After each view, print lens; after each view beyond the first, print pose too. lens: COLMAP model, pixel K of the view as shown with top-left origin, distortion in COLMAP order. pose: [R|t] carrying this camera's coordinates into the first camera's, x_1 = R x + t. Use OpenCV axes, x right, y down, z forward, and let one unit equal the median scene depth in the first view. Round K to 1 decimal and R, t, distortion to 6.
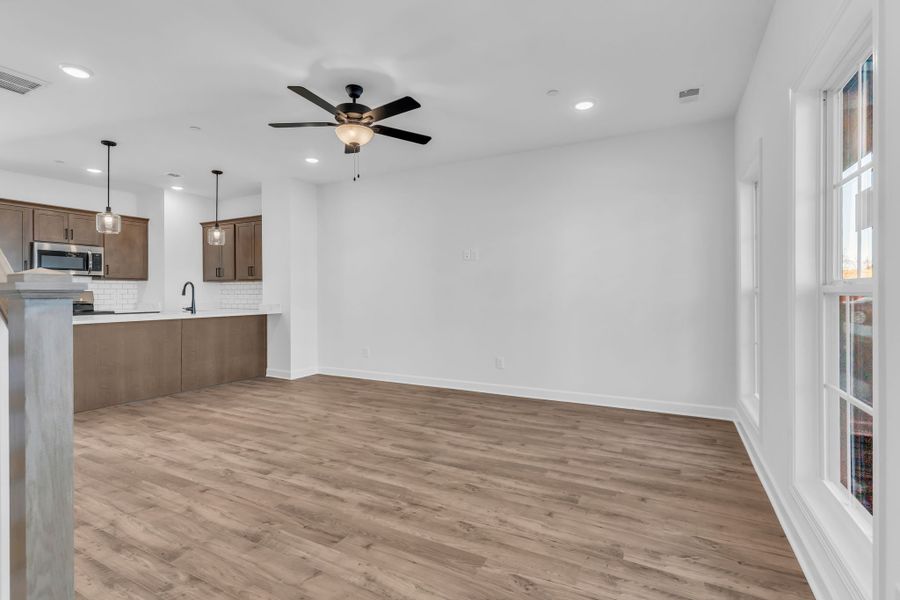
lens RADIAL K [[427.5, 0, 452.6], [0, 427.5, 292.8], [0, 0, 1]] dist [0.000870, -0.001005]
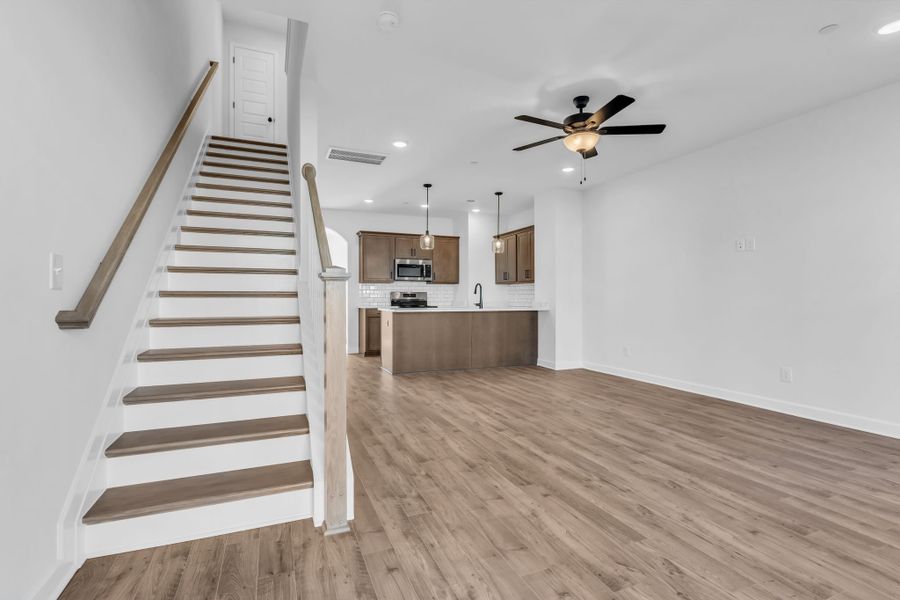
lens RADIAL K [[427.5, 0, 448.6], [0, 427.5, 296.6], [0, 0, 1]] dist [0.000870, -0.001005]
pose [[0.765924, -0.000563, -0.642931, 0.222106], [-0.001044, 0.999997, -0.002119, 0.028123], [0.642930, 0.002294, 0.765921, -0.050703]]
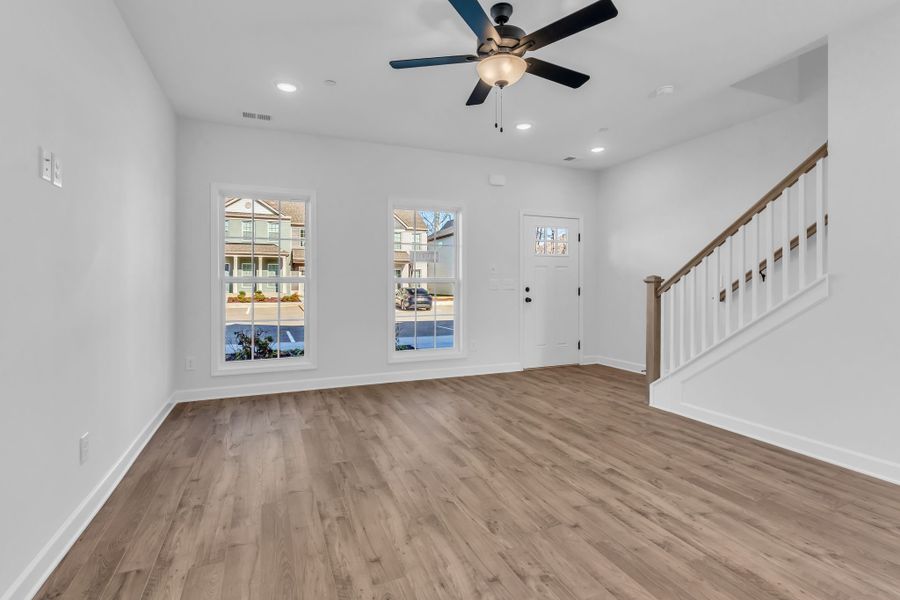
lens RADIAL K [[427.5, 0, 447.4], [0, 427.5, 290.9], [0, 0, 1]] dist [0.000870, -0.001005]
pose [[-0.763595, -0.009841, 0.645620, -0.667818], [0.001177, 0.999861, 0.016633, 0.005723], [-0.645694, 0.013460, -0.763477, 1.704441]]
